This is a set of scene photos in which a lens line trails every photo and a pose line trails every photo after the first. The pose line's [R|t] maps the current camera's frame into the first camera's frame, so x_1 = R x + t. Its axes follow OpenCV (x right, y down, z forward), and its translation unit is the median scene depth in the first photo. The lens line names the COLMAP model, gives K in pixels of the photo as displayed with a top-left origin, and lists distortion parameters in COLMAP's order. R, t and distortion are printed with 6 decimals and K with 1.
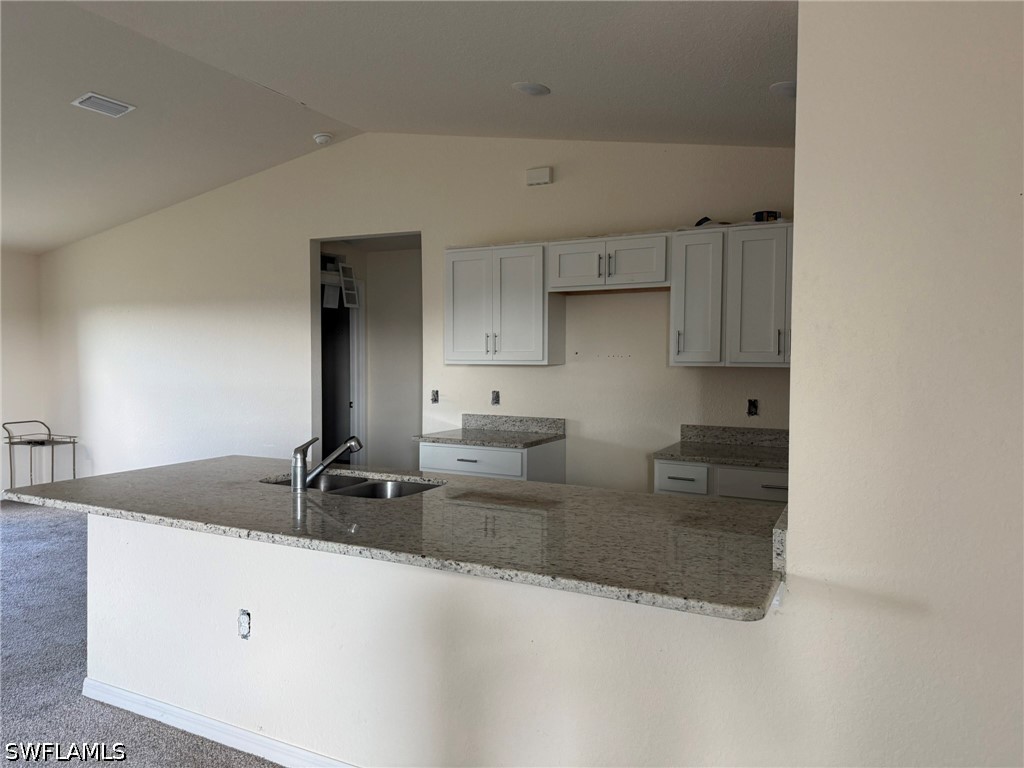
lens RADIAL K [[720.6, 0, 511.2], [0, 720.6, 387.4], [0, 0, 1]] dist [0.050010, -0.039645]
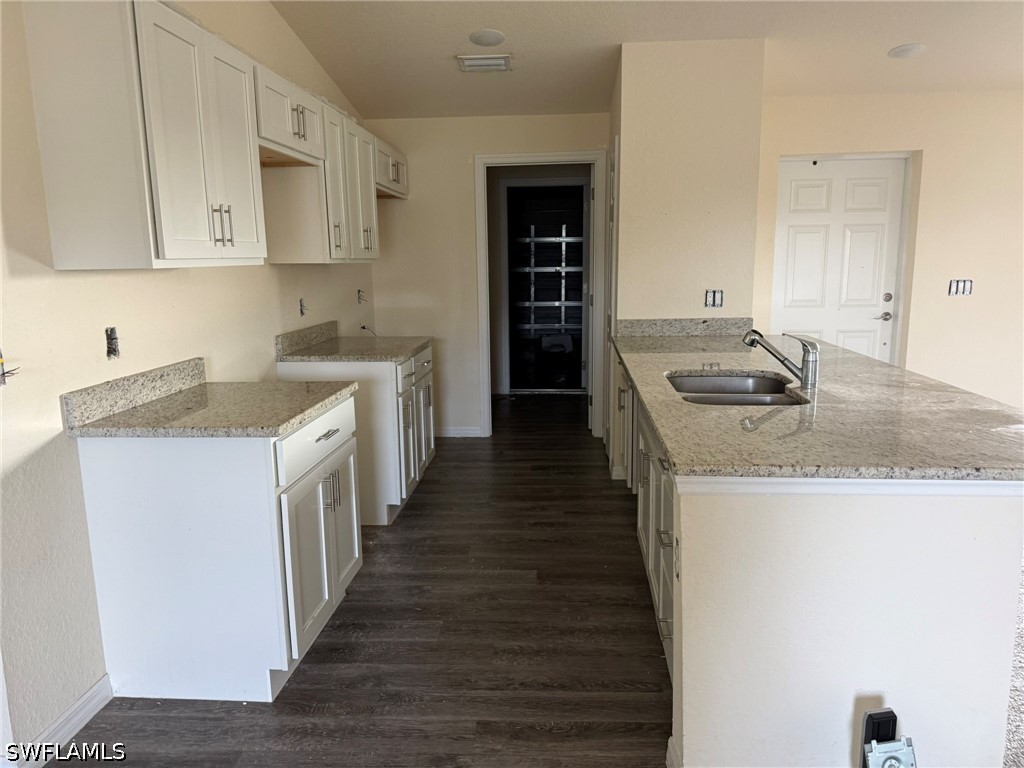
lens RADIAL K [[720.6, 0, 511.4], [0, 720.6, 387.7], [0, 0, 1]] dist [0.050010, -0.039645]
pose [[-0.423067, -0.151159, 0.893401, -0.571278], [0.059388, 0.979241, 0.193806, -0.033951], [-0.904150, 0.135050, -0.405308, 0.980678]]
